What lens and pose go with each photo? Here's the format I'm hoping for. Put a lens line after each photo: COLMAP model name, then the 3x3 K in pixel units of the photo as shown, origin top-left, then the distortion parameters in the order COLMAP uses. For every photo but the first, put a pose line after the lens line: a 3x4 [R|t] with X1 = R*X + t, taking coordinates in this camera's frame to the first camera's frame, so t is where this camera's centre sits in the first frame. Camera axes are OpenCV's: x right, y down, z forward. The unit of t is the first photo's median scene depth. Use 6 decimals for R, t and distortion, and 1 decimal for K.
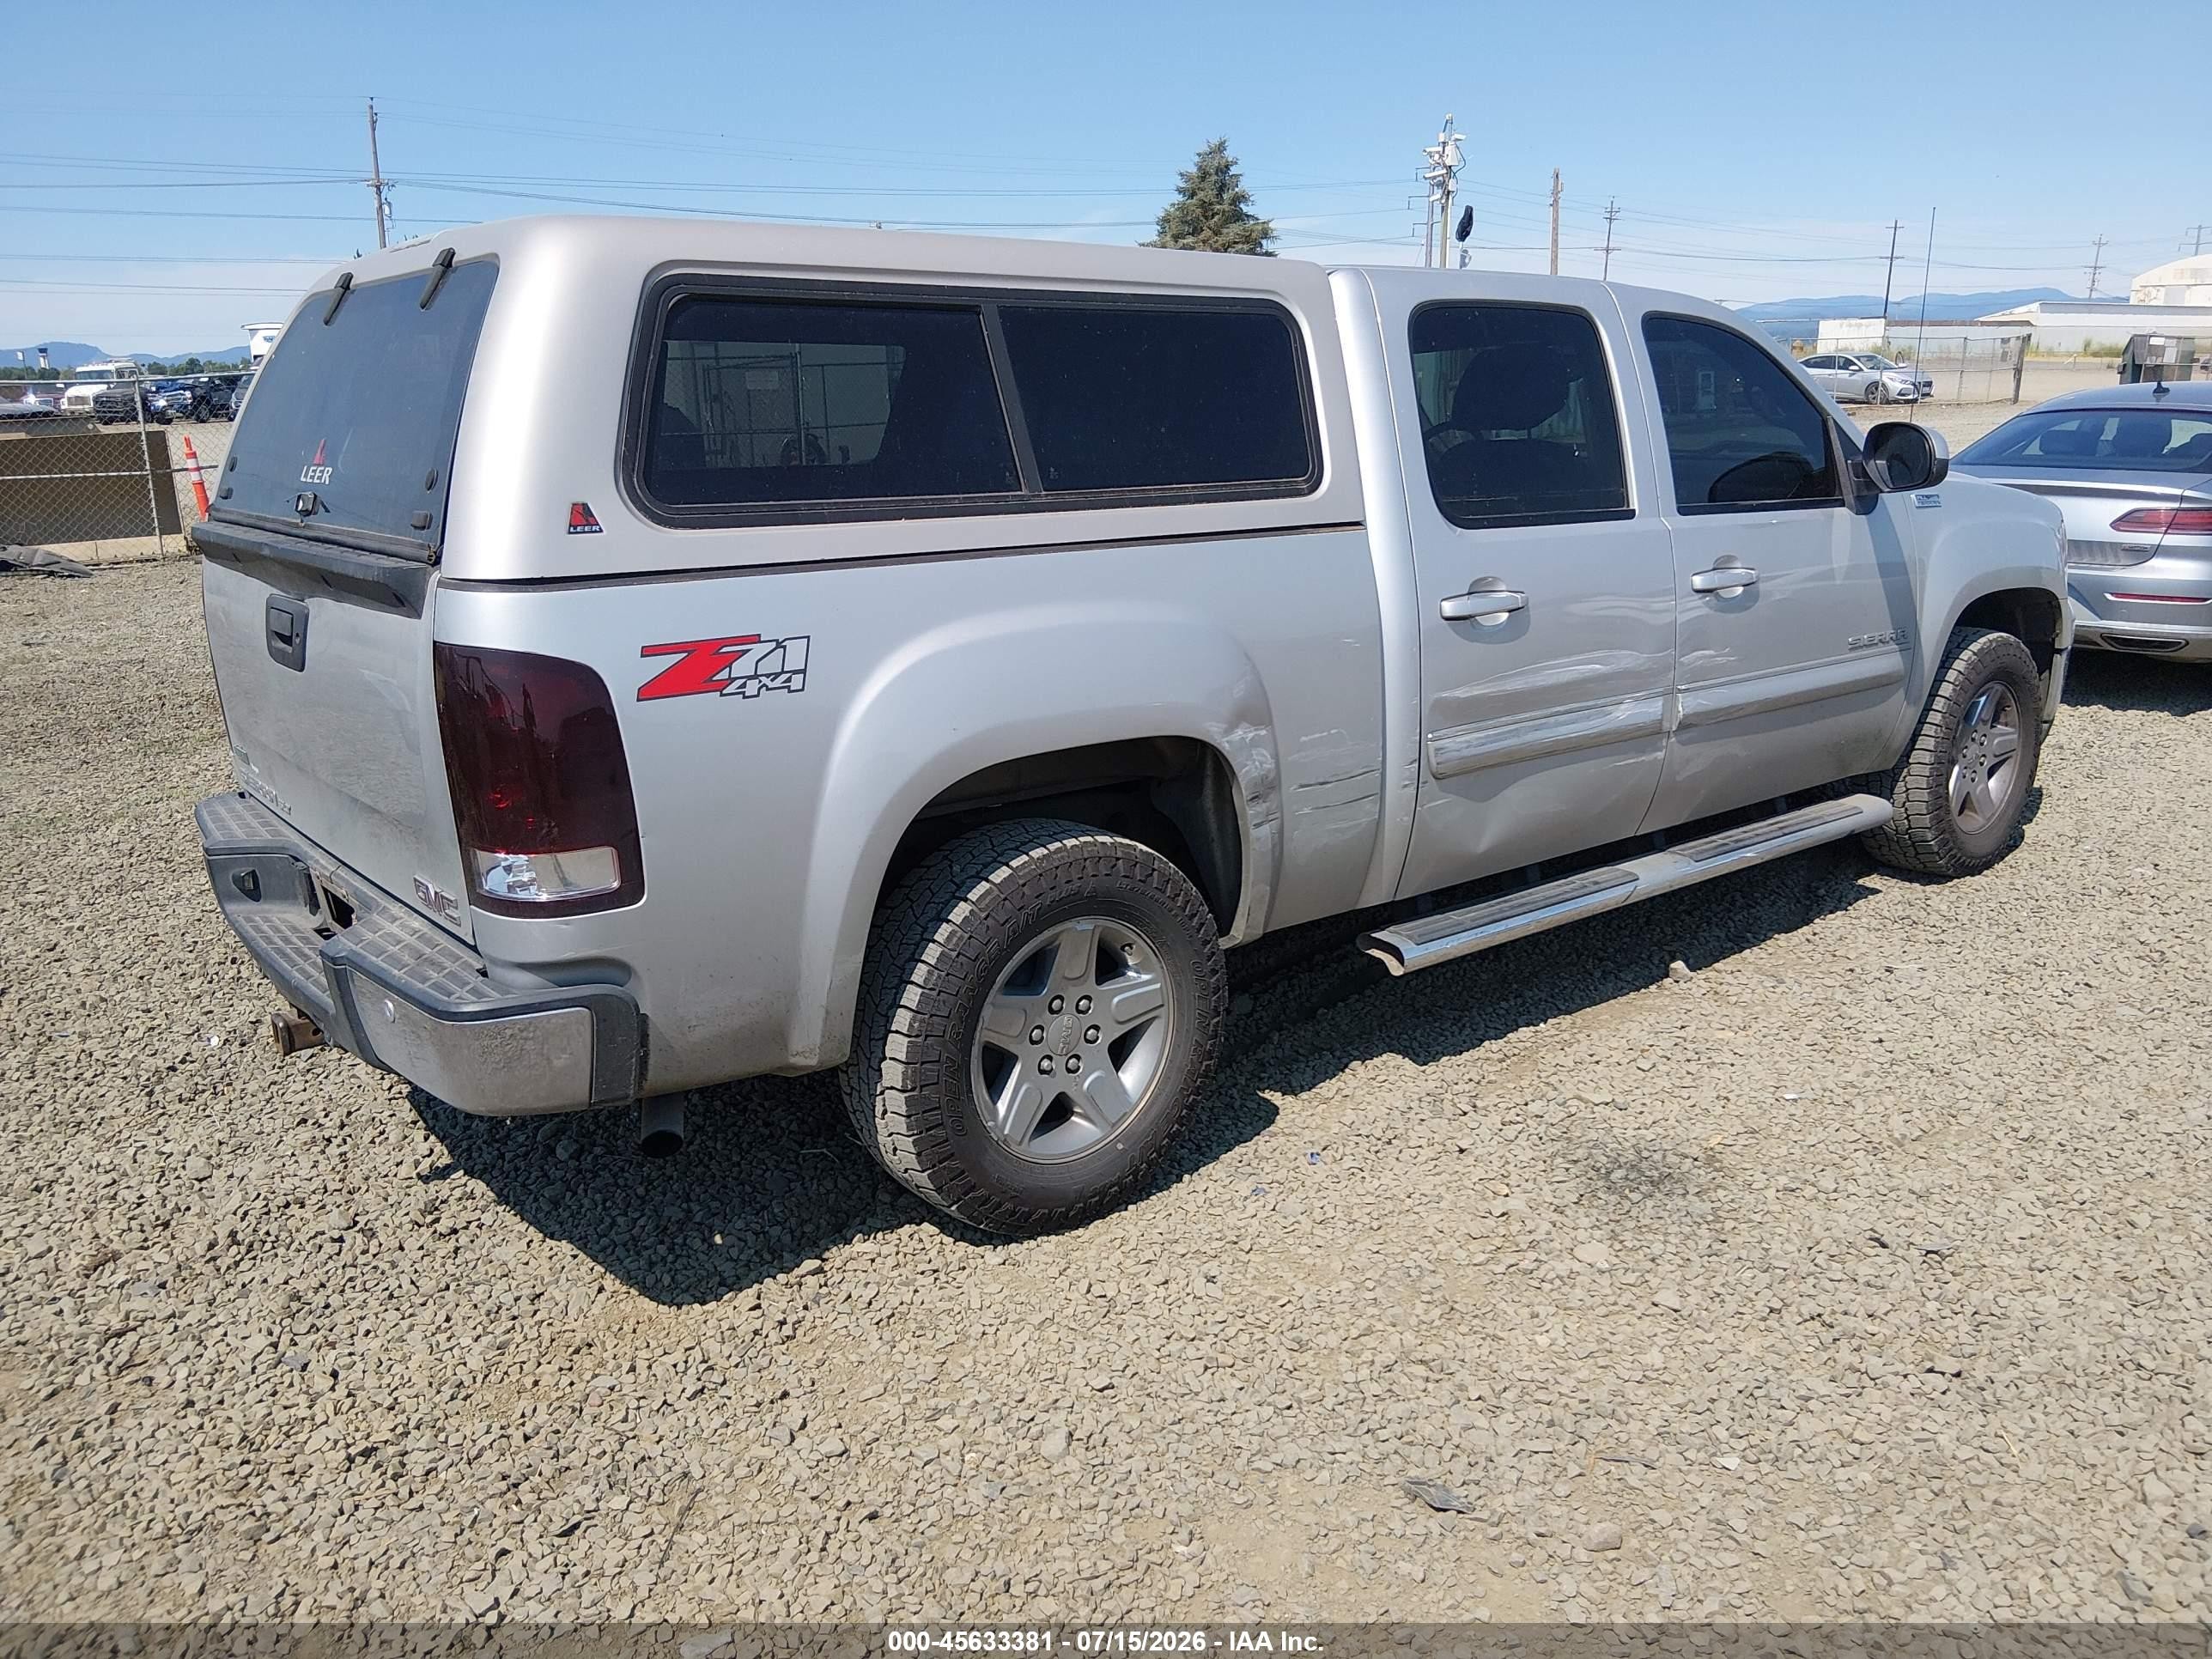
lens RADIAL K [[1636.4, 0, 1106.0], [0, 1636.4, 829.5], [0, 0, 1]] dist [0.097830, -0.164680]
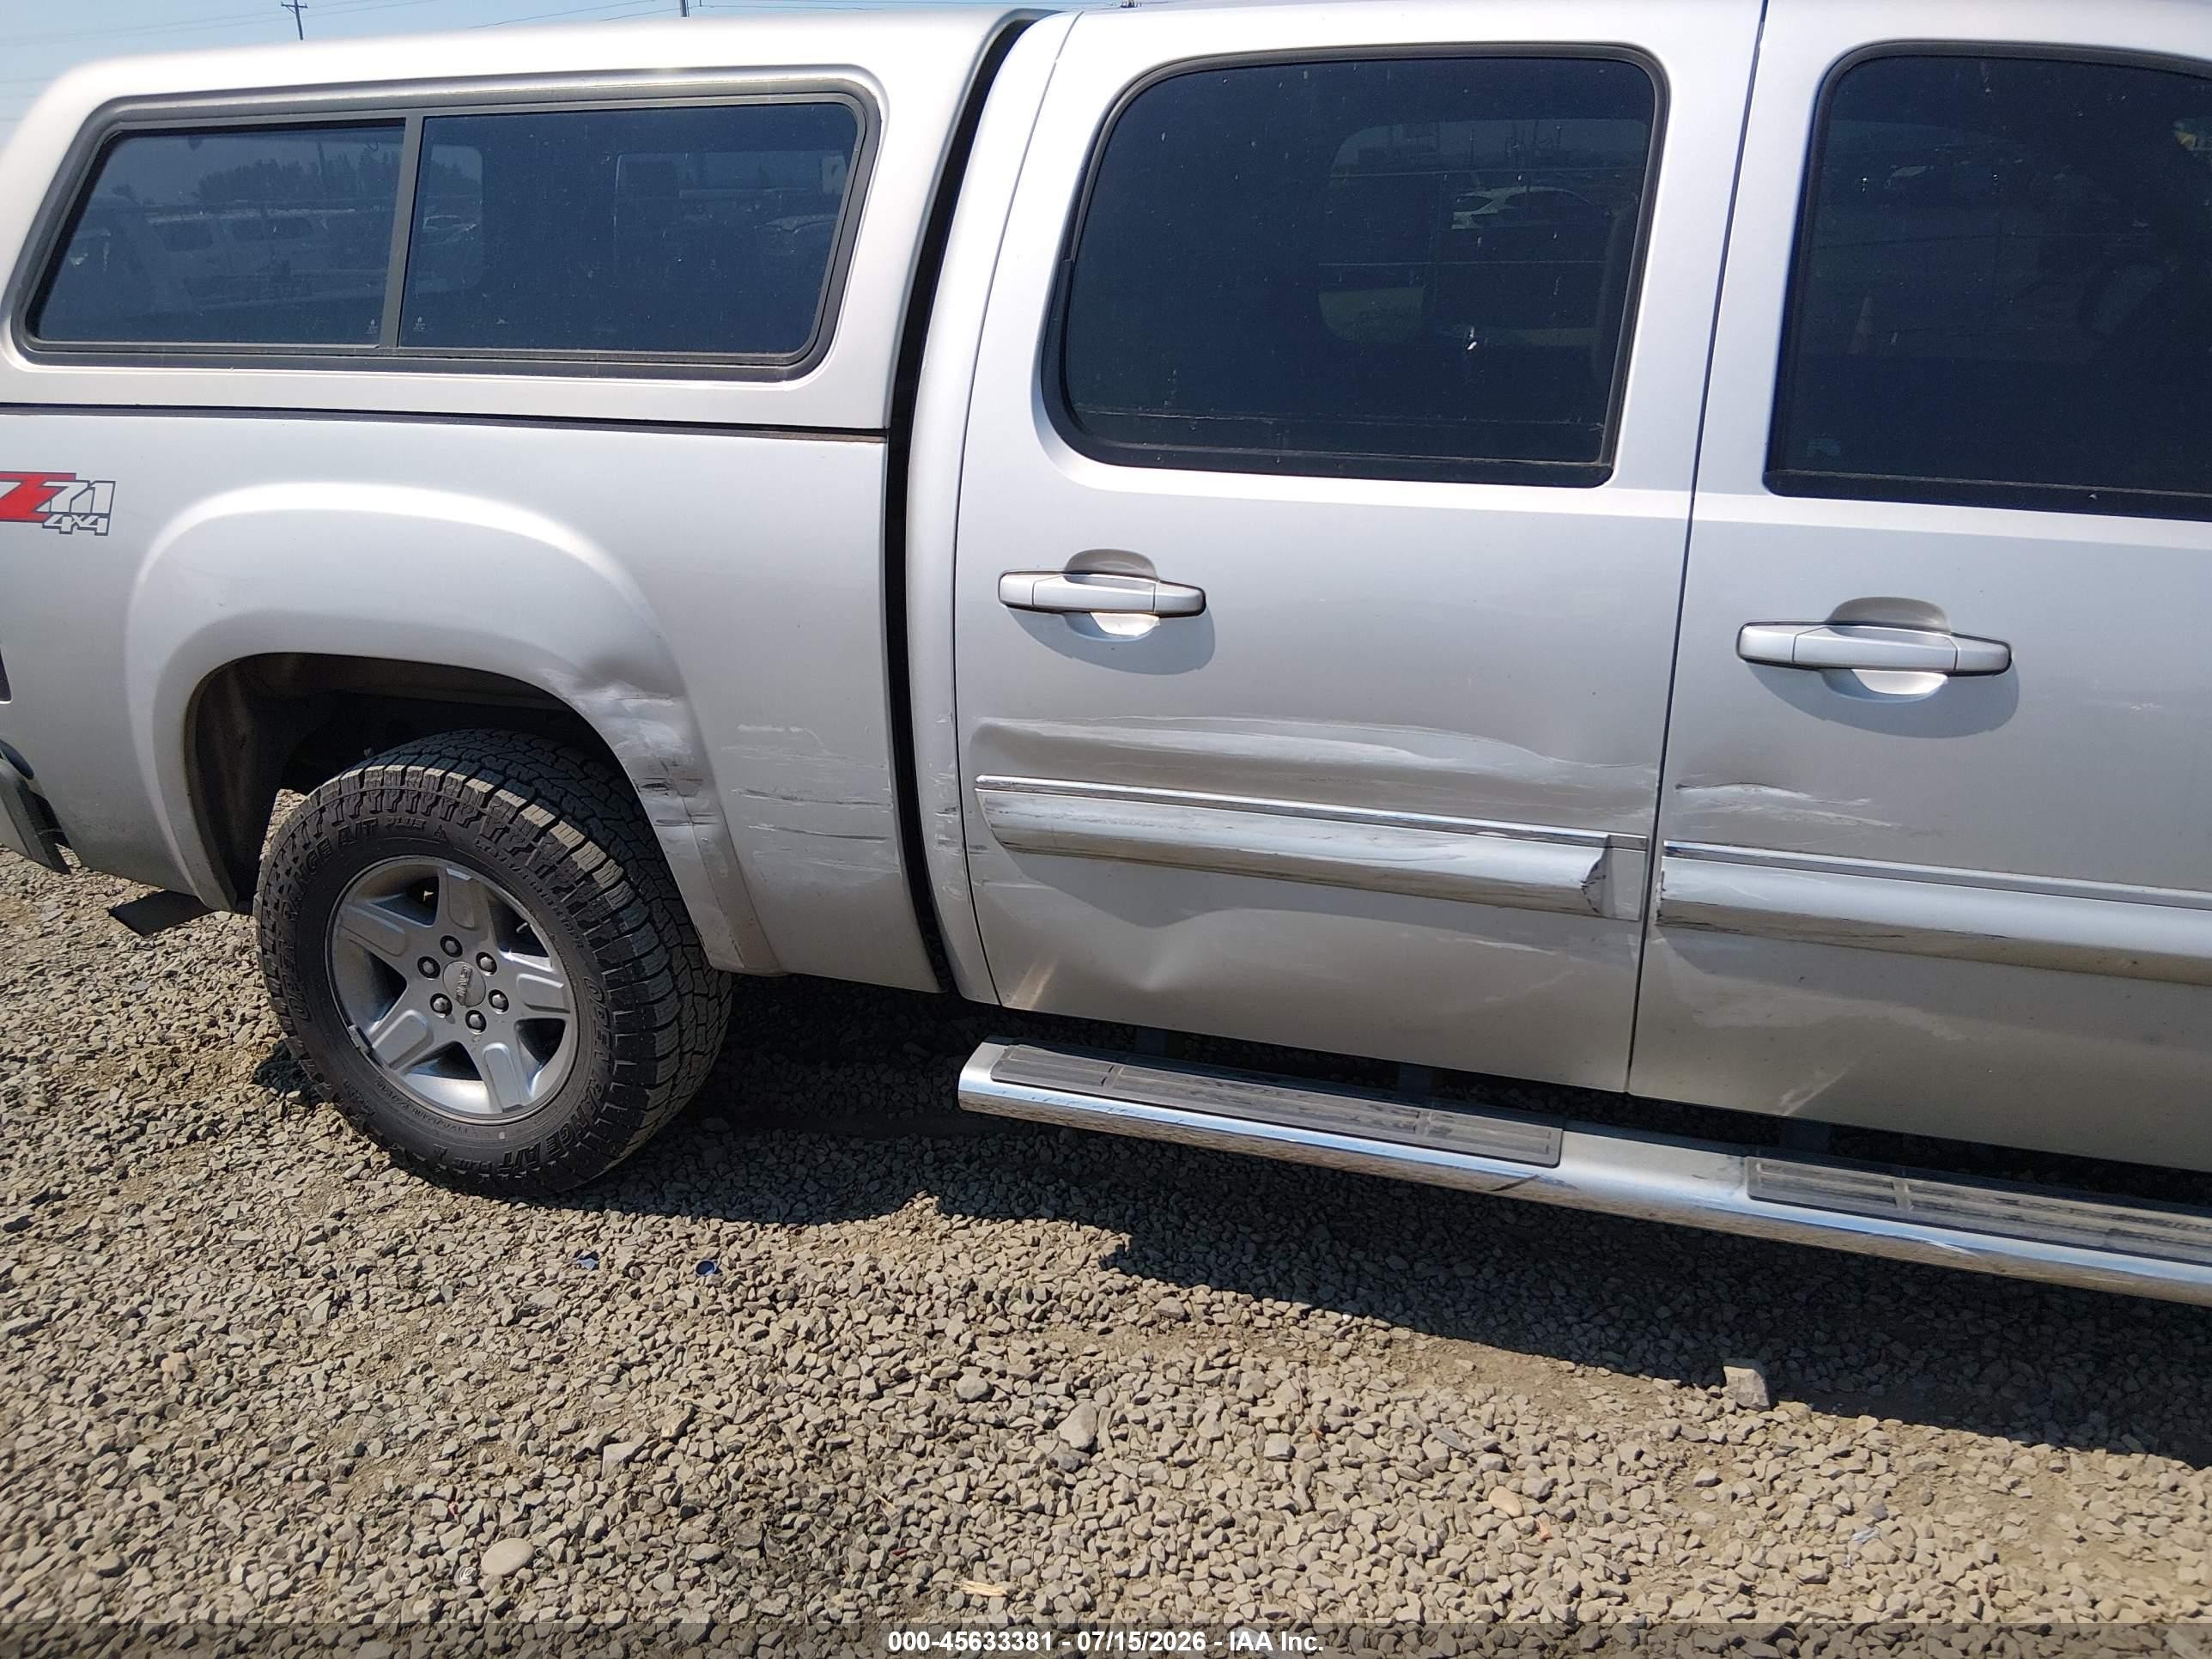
lens RADIAL K [[1636.4, 0, 1106.0], [0, 1636.4, 829.5], [0, 0, 1]] dist [0.097830, -0.164680]
pose [[0.558264, 0.293423, -0.776044, 0.769130], [-0.200468, 0.955363, 0.217012, -0.197643], [0.805080, 0.034422, 0.592166, 0.700100]]
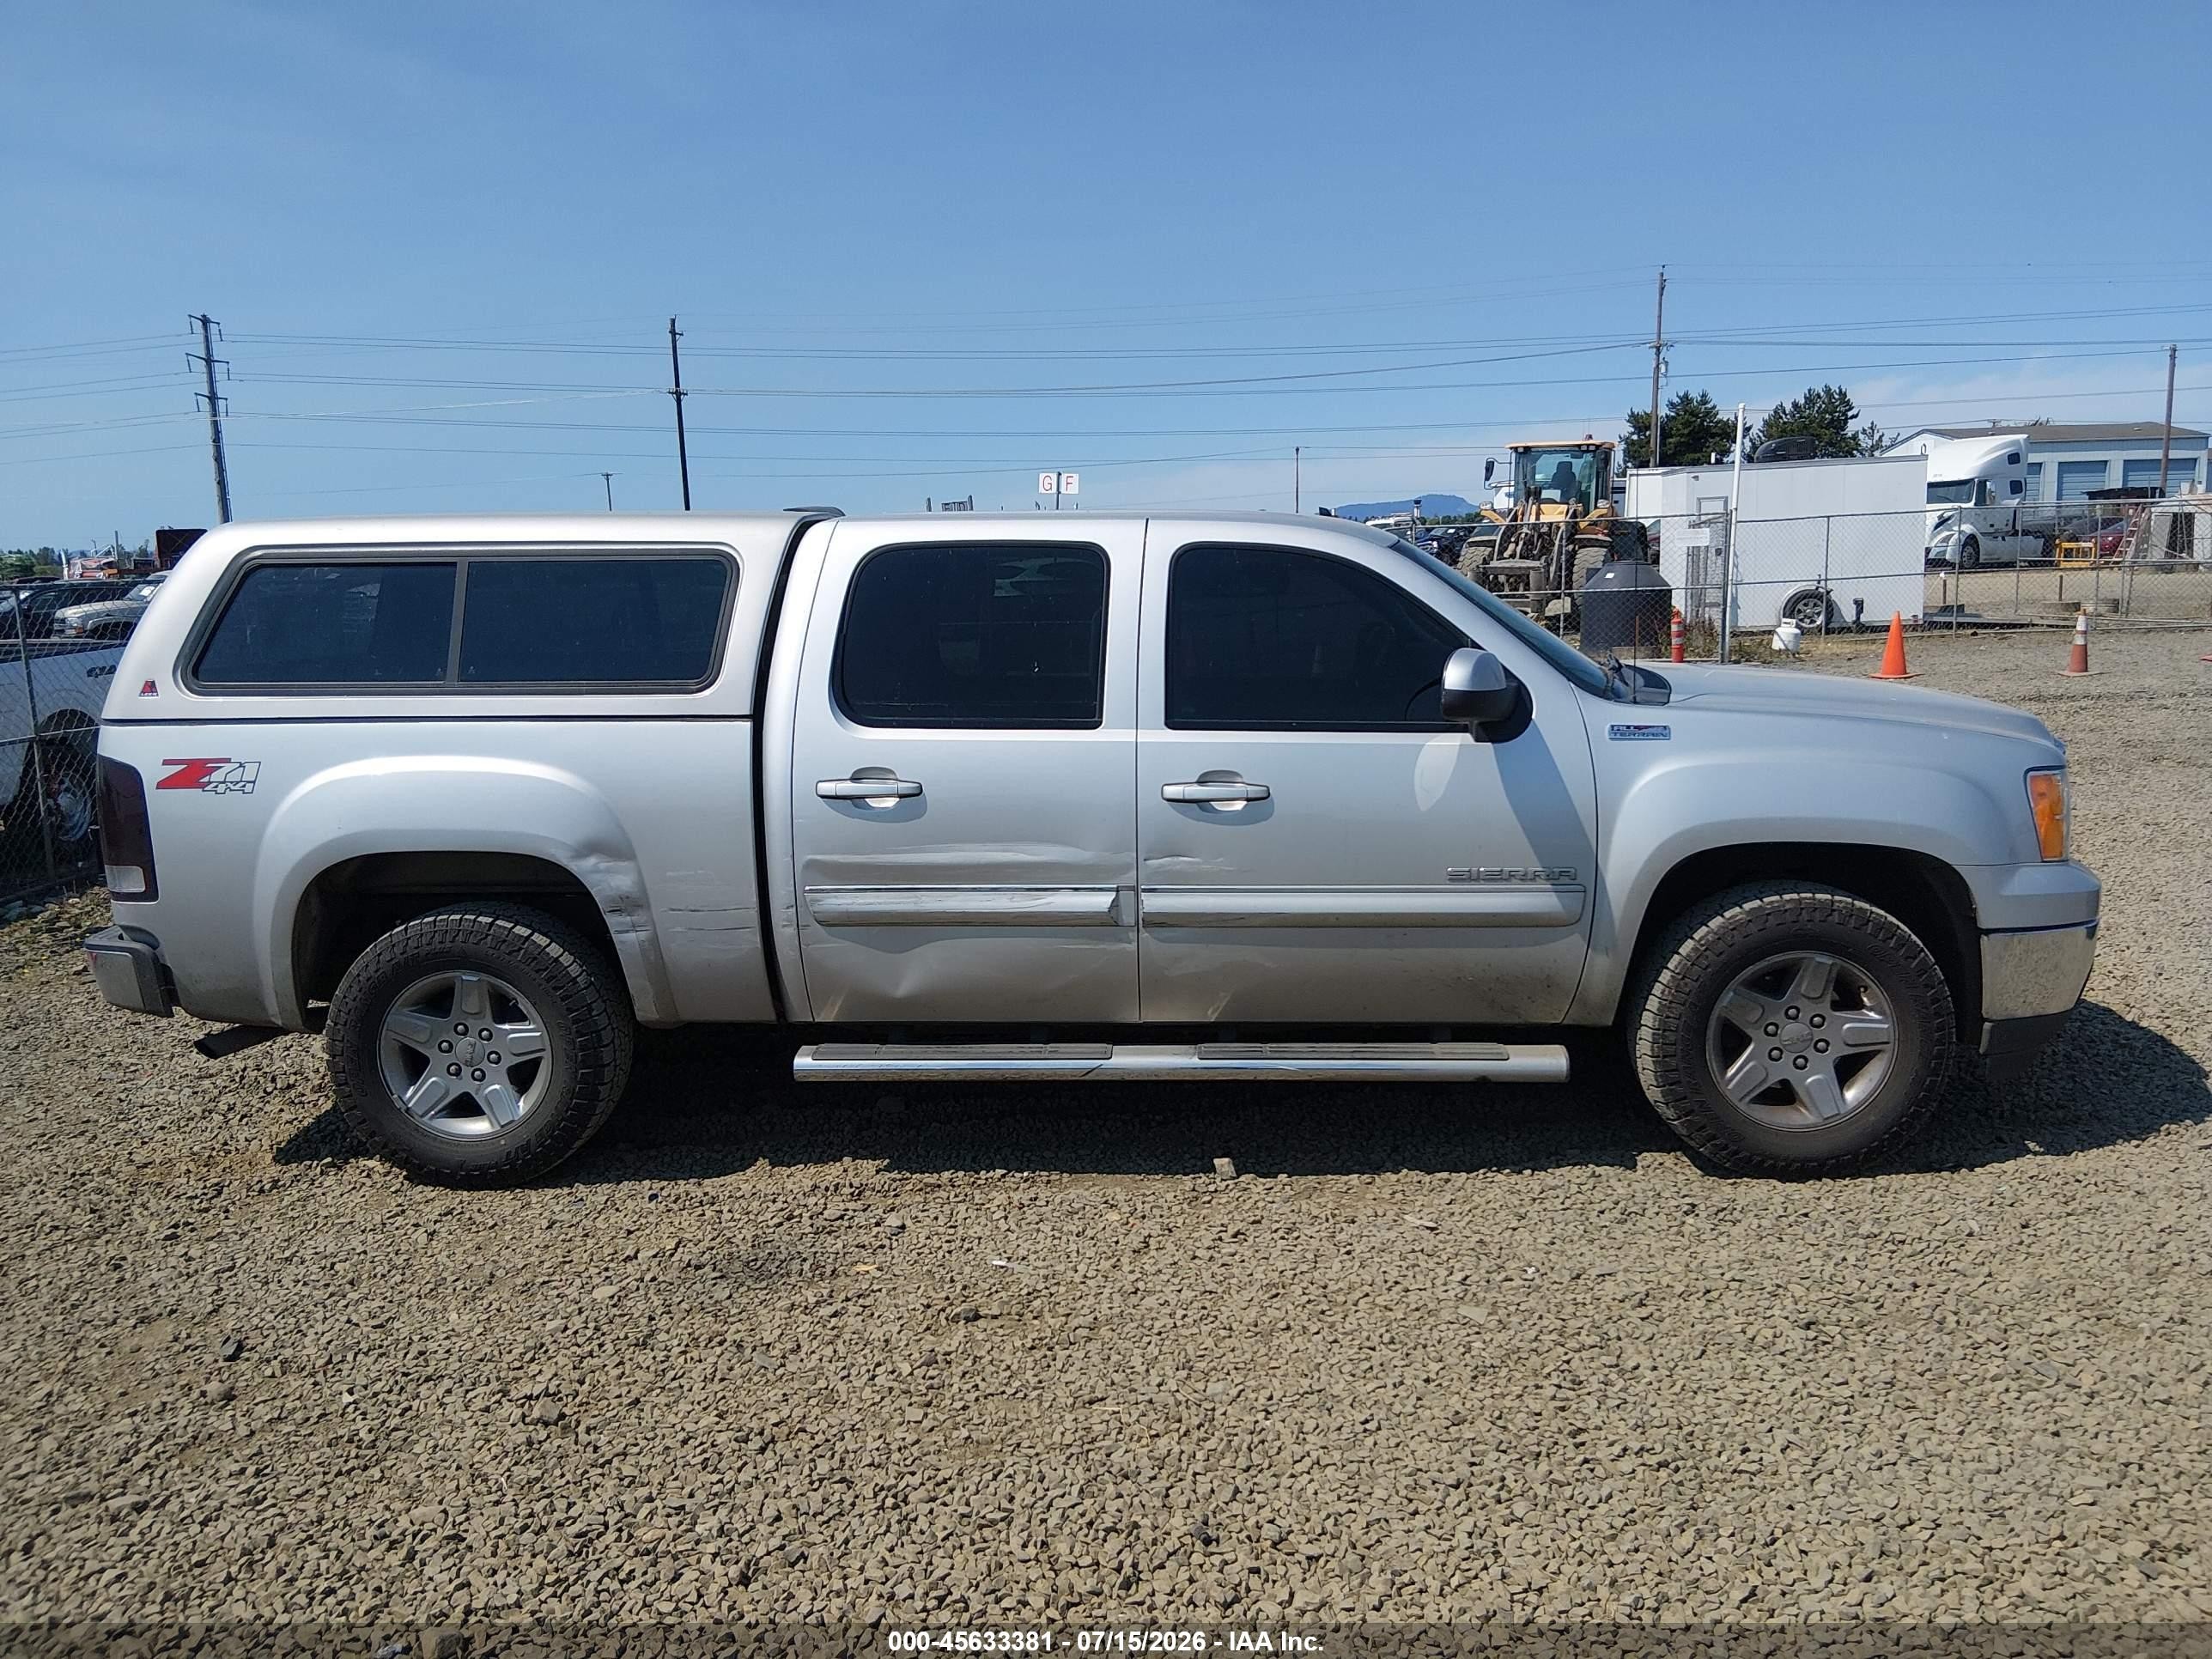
lens RADIAL K [[1636.4, 0, 1106.0], [0, 1636.4, 829.5], [0, 0, 1]] dist [0.097830, -0.164680]
pose [[0.754034, 0.101738, -0.648908, 1.233125], [-0.157639, 0.987088, -0.028418, -0.107202], [0.637638, 0.123722, 0.760336, 0.209799]]
